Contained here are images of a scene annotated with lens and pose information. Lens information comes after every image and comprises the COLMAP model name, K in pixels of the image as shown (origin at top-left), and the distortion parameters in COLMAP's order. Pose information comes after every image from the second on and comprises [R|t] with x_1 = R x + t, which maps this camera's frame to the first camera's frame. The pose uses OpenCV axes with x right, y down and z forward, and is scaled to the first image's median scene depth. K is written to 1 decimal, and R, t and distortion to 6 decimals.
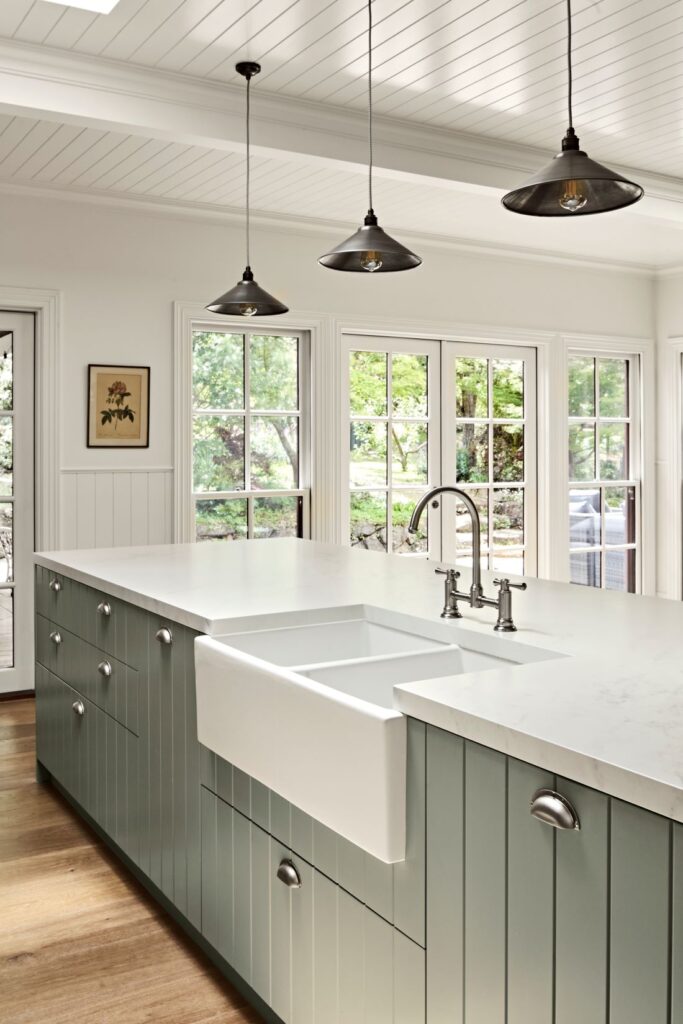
lens RADIAL K [[965.3, 0, 340.4], [0, 965.3, 447.0], [0, 0, 1]] dist [-0.069671, 0.000060]
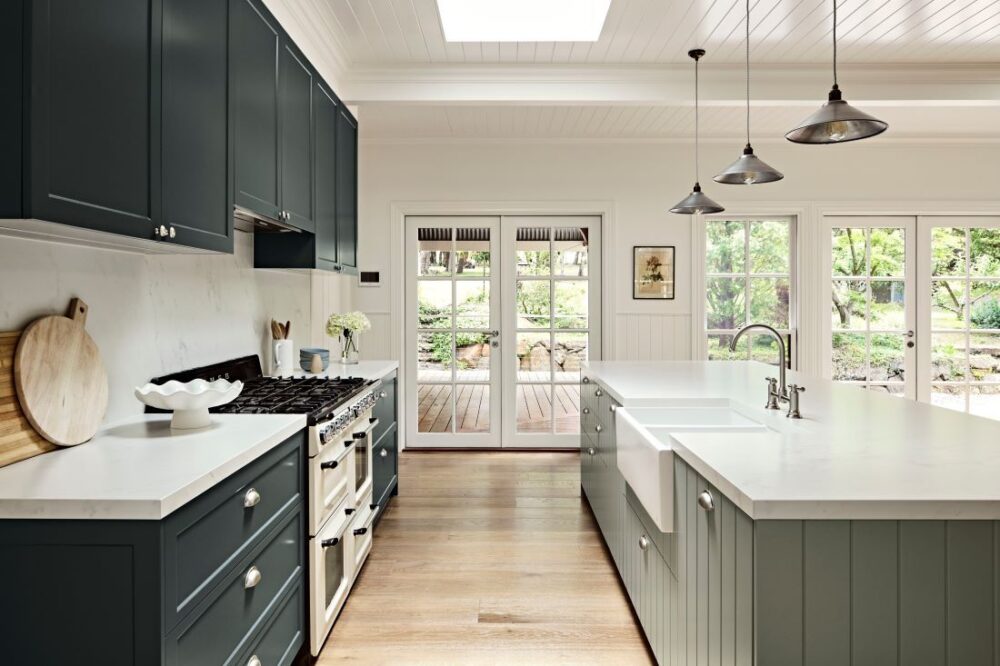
lens RADIAL K [[681.6, 0, 499.1], [0, 681.6, 305.4], [0, 0, 1]] dist [-0.016254, -0.000460]
pose [[0.854747, 0.006643, -0.519002, 0.202611], [-0.001963, 0.999952, 0.009567, 0.000709], [0.519041, -0.007158, 0.854719, -0.107394]]
